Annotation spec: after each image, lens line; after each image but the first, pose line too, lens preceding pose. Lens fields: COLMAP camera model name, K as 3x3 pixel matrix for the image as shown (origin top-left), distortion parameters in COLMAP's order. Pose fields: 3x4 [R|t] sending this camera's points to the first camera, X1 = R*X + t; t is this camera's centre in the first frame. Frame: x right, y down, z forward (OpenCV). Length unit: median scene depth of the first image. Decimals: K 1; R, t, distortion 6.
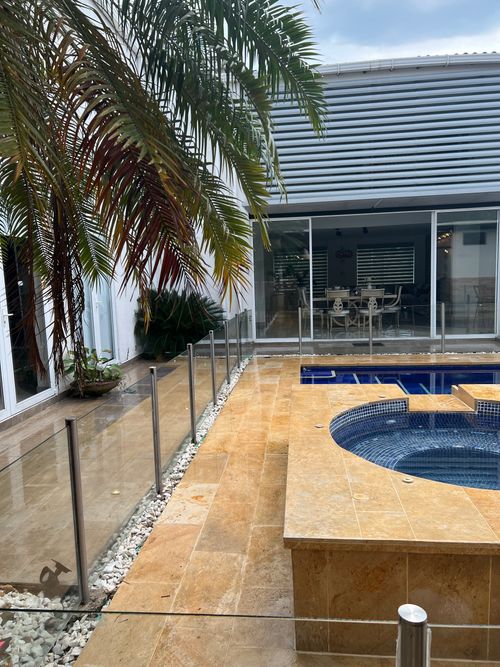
lens RADIAL K [[506.2, 0, 237.5], [0, 506.2, 338.9], [0, 0, 1]] dist [0.065024, -0.070992]
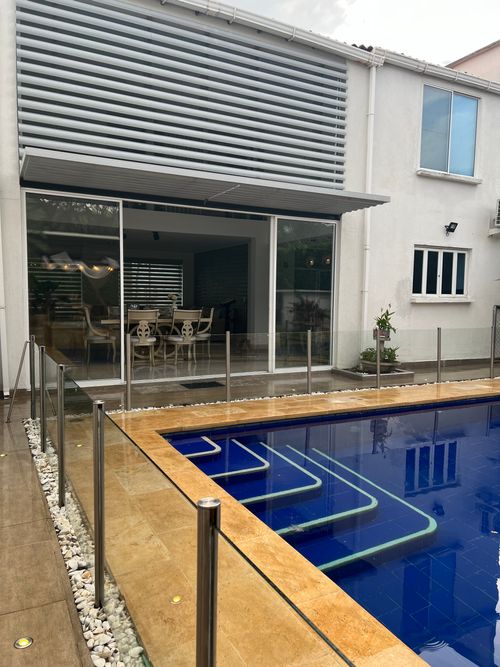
lens RADIAL K [[507.0, 0, 249.0], [0, 507.0, 336.8], [0, 0, 1]] dist [0.065305, -0.073882]
pose [[0.819868, 0.001458, 0.572551, -0.120746], [0.026978, 0.998788, -0.041175, -0.030343], [-0.571916, 0.049204, 0.818835, 0.417549]]
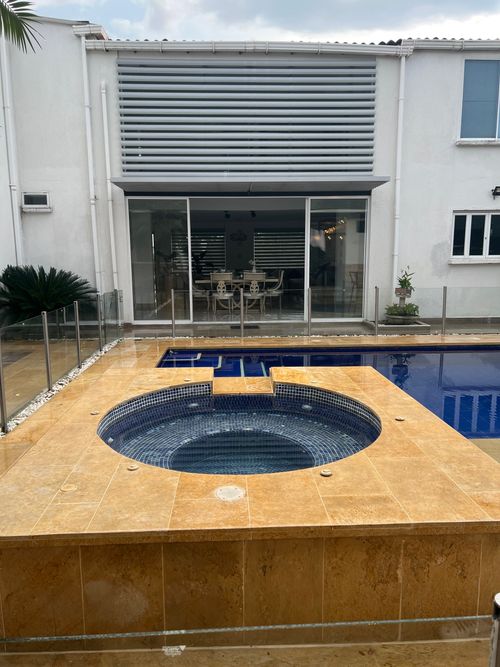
lens RADIAL K [[507.1, 0, 242.0], [0, 507.1, 335.2], [0, 0, 1]] dist [0.069272, -0.080095]
pose [[0.987648, 0.003795, 0.156642, 0.106218], [-0.008286, 0.999573, 0.028025, -0.001576], [-0.156469, -0.028977, 0.987258, 0.002520]]
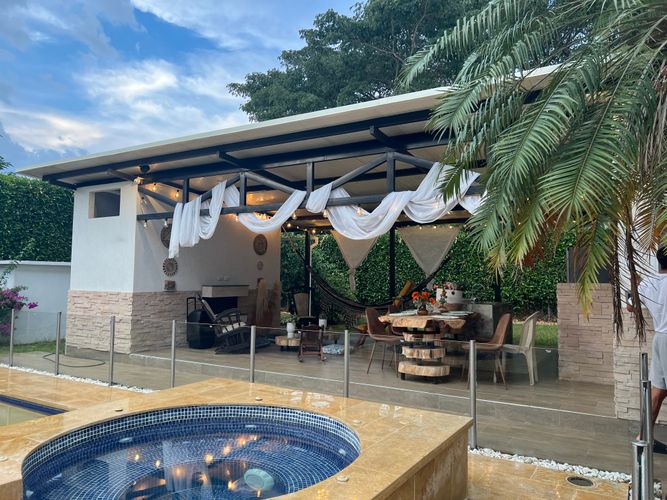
lens RADIAL K [[499.8, 0, 333.5], [0, 499.8, 250.0], [0, 0, 1]] dist [-0.000560, -0.000534]
pose [[-0.914454, 0.051460, 0.401405, -0.041055], [0.074056, 0.996412, 0.040970, -0.060150], [-0.397856, 0.067192, -0.914984, 0.596831]]
